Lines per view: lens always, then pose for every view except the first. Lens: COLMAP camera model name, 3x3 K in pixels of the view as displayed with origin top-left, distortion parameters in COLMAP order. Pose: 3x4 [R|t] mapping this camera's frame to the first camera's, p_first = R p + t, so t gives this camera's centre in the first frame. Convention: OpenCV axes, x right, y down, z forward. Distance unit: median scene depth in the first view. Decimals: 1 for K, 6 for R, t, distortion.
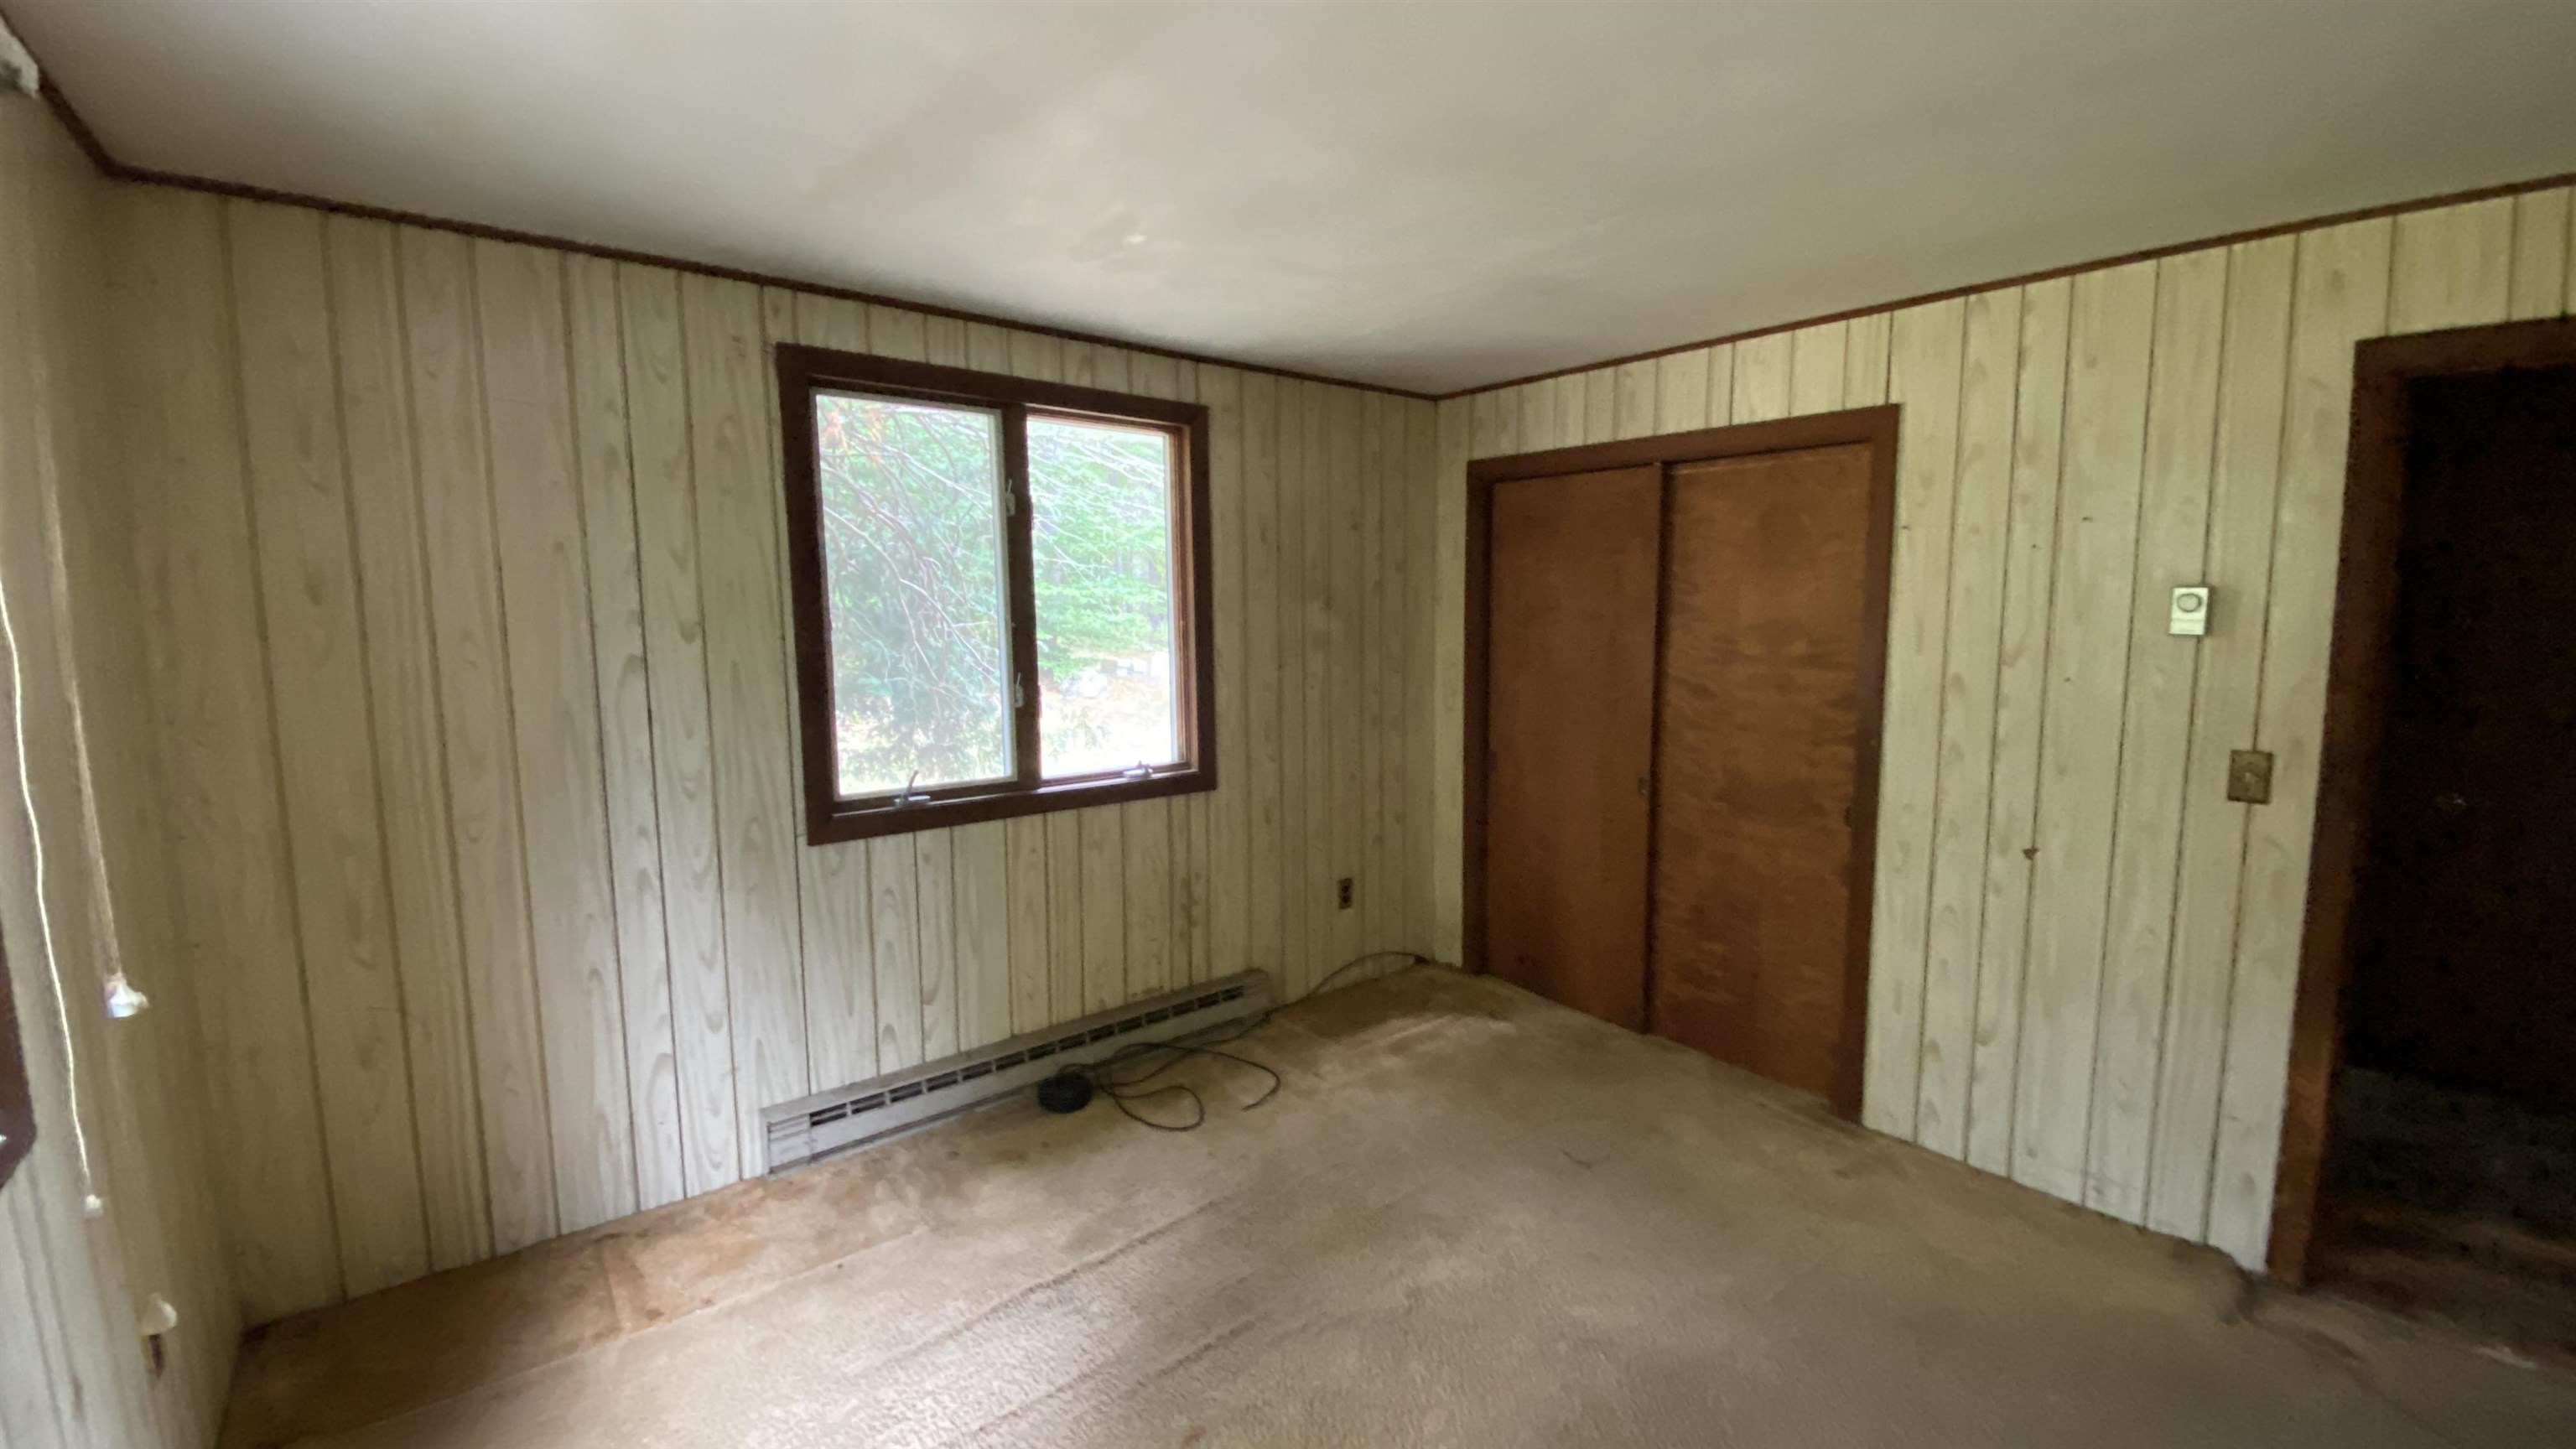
lens RADIAL K [[1064.9, 0, 1279.4], [0, 1064.9, 721.2], [0, 0, 1]] dist [0.003416, -0.000058]
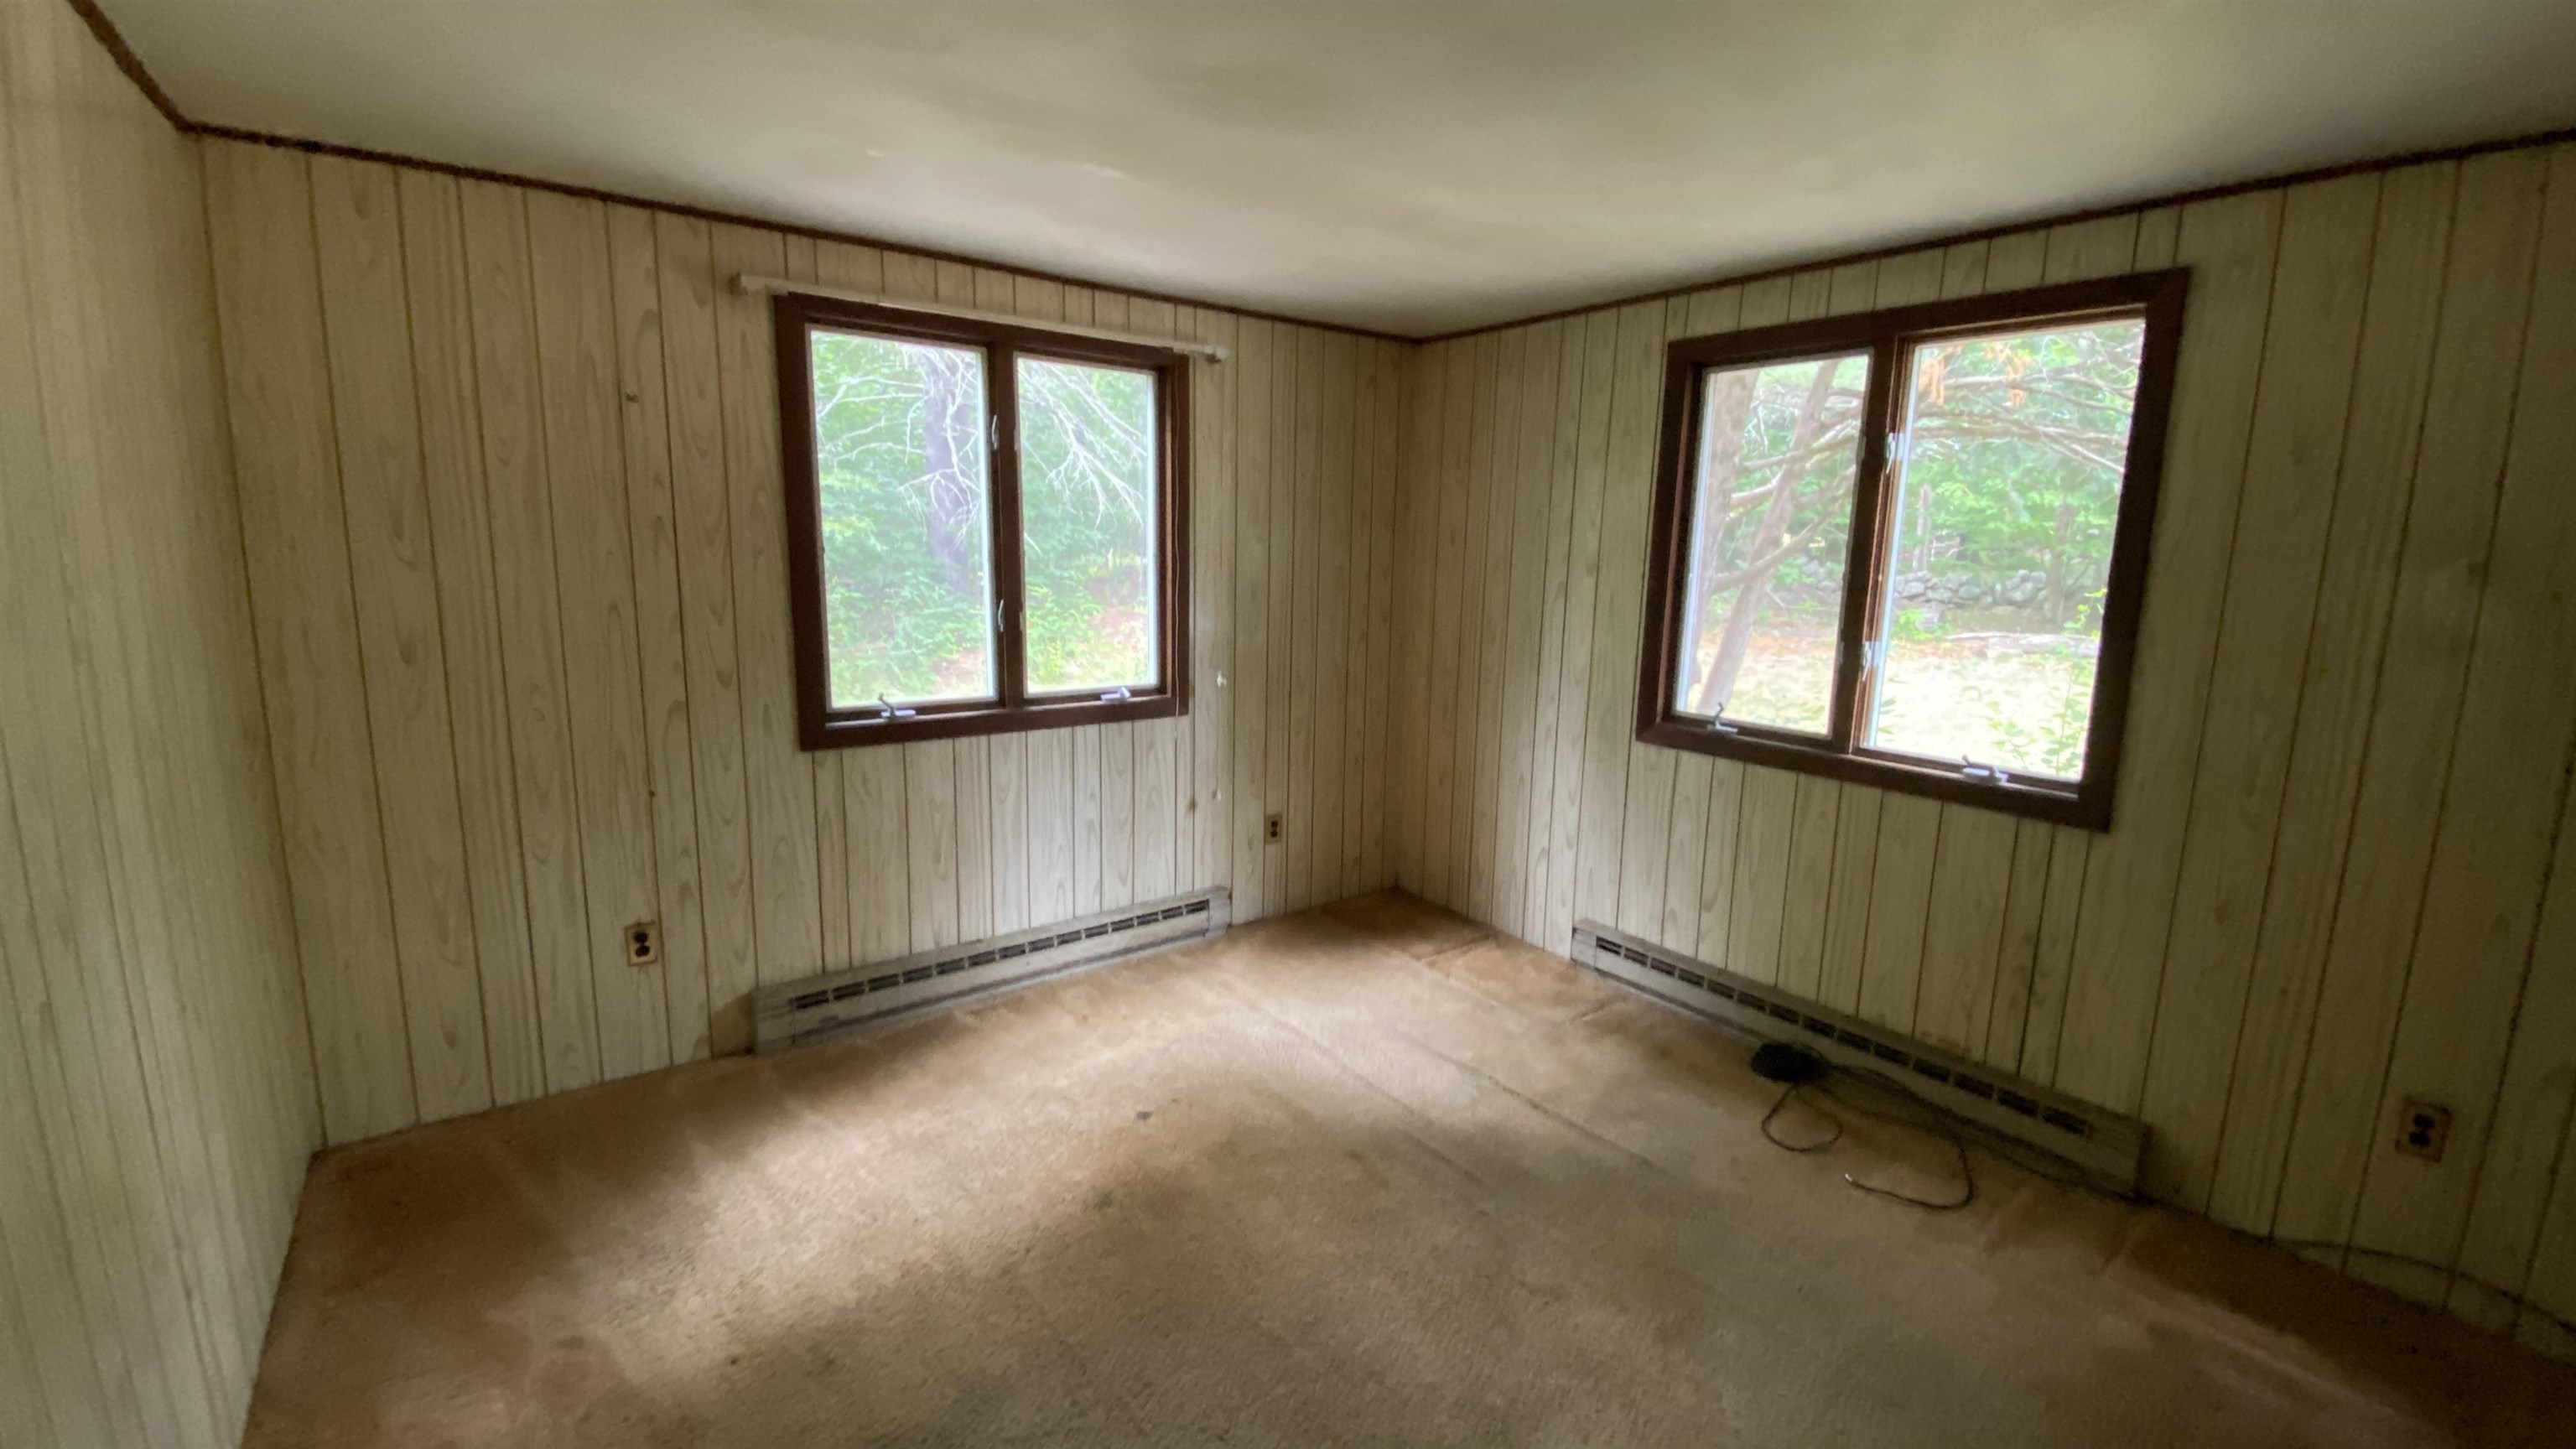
lens RADIAL K [[1064.9, 0, 1280.4], [0, 1064.9, 734.3], [0, 0, 1]] dist [0.003416, -0.000058]
pose [[-0.074753, 0.184994, -0.979892, 0.749044], [-0.127733, 0.972771, 0.193394, -0.074389], [0.988987, 0.139622, -0.049088, 0.566318]]
